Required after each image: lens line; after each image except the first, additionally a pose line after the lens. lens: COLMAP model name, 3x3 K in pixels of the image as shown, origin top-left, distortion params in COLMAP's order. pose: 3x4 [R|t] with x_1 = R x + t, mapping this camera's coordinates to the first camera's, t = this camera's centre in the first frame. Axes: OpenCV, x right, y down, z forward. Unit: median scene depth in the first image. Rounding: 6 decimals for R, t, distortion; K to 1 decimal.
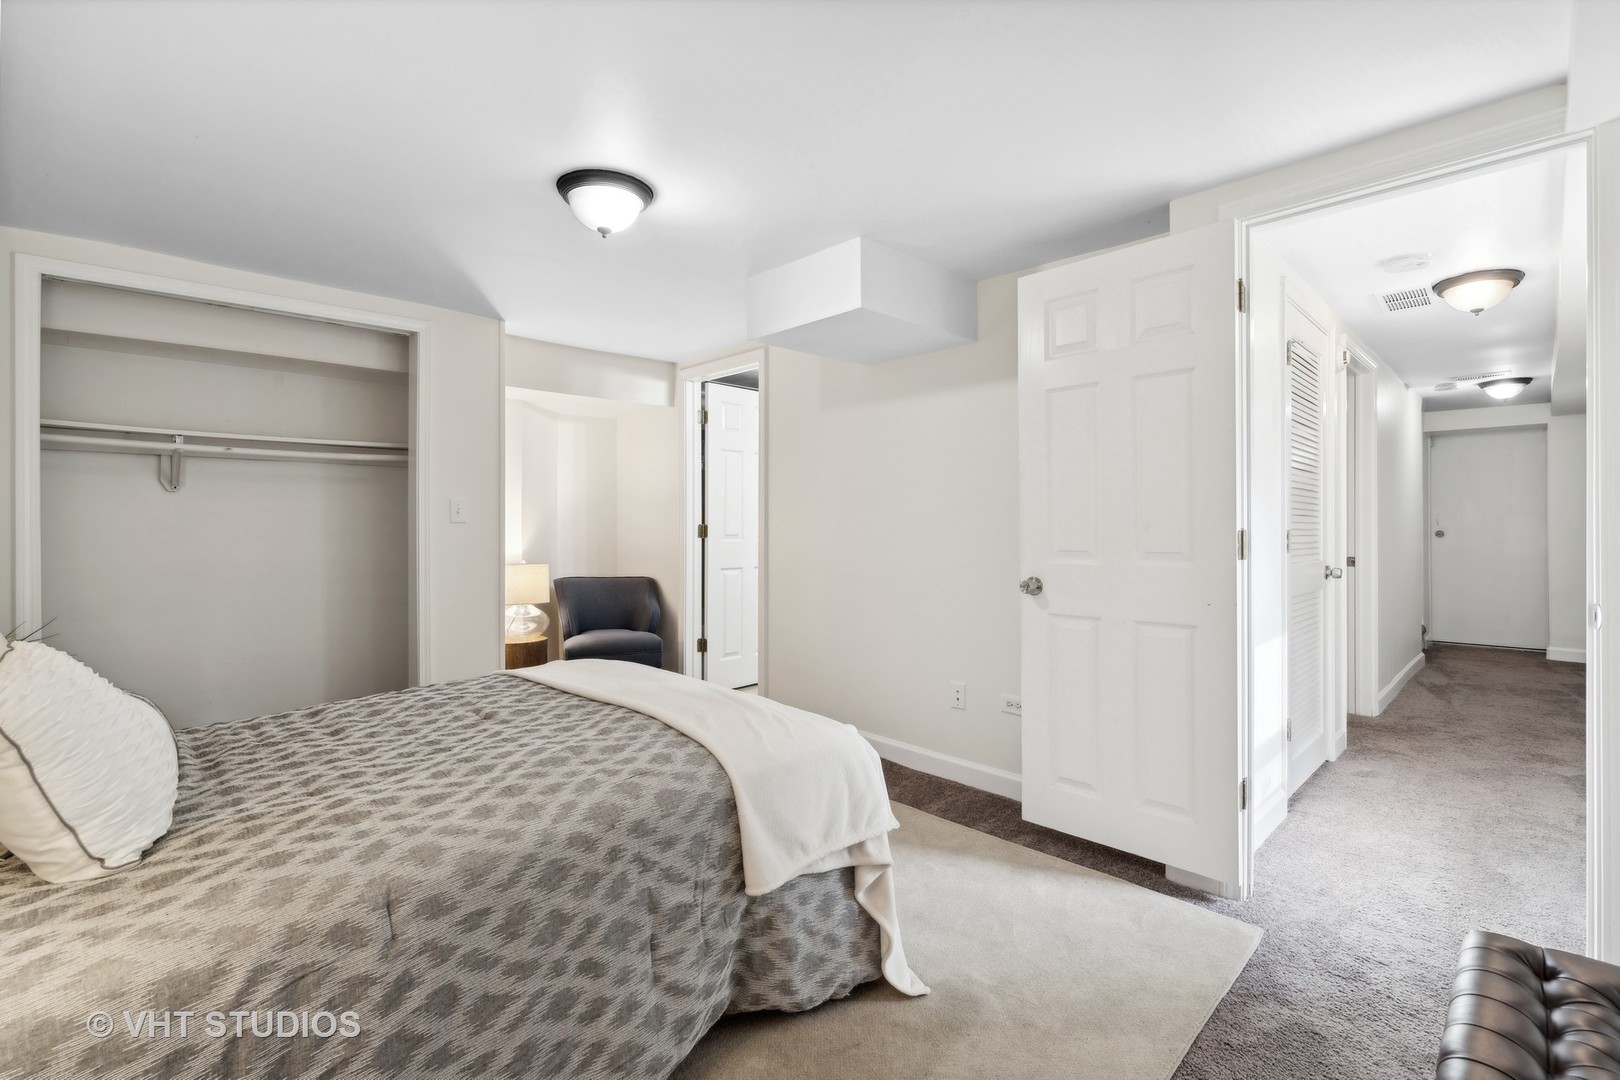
lens RADIAL K [[728.3, 0, 803.2], [0, 728.3, 525.9], [0, 0, 1]] dist [-0.004743, 0.000782]
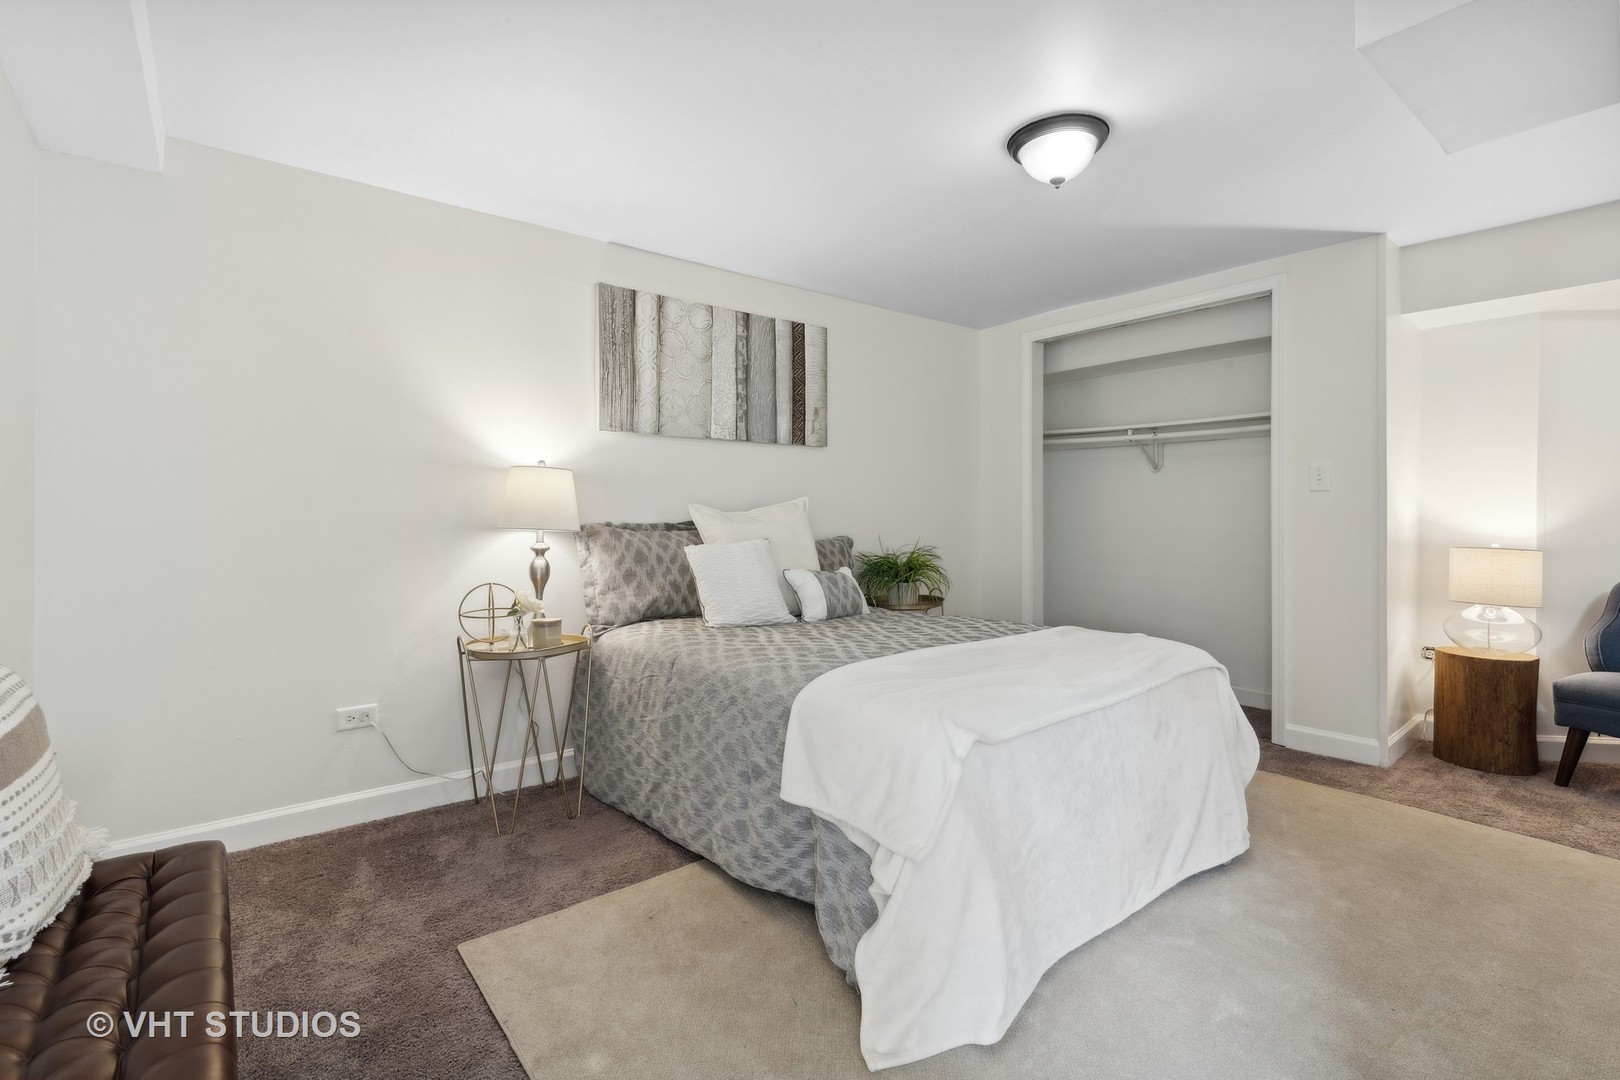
lens RADIAL K [[728.3, 0, 805.5], [0, 728.3, 513.8], [0, 0, 1]] dist [-0.004743, 0.000782]
pose [[-0.097567, 0.008809, -0.995190, 0.459790], [-0.004006, 0.999949, 0.009244, 0.017447], [0.995221, 0.004889, -0.097527, 0.483197]]
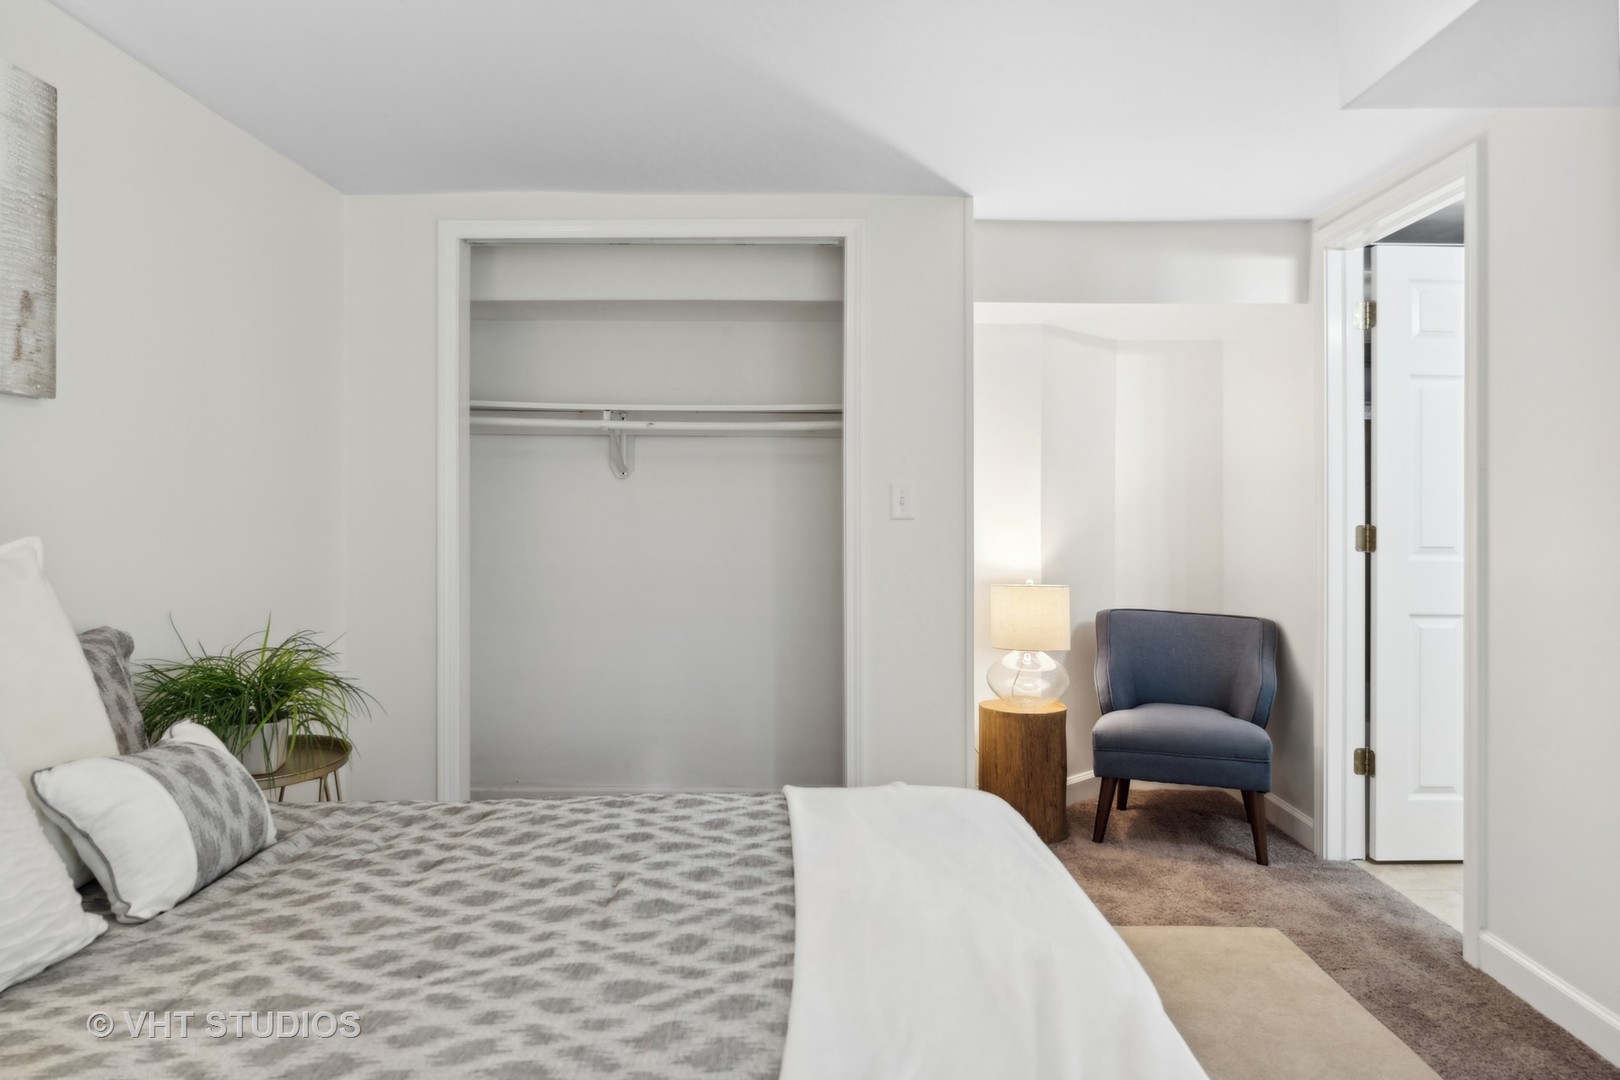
lens RADIAL K [[1001.9, 0, 820.5], [0, 1001.9, 502.4], [0, 0, 1]] dist [-0.002583, -0.001872]
pose [[0.721113, 0.003219, -0.692810, 0.098018], [-0.010655, 0.999922, -0.006445, -0.013201], [0.692736, 0.012029, 0.721091, 0.307905]]
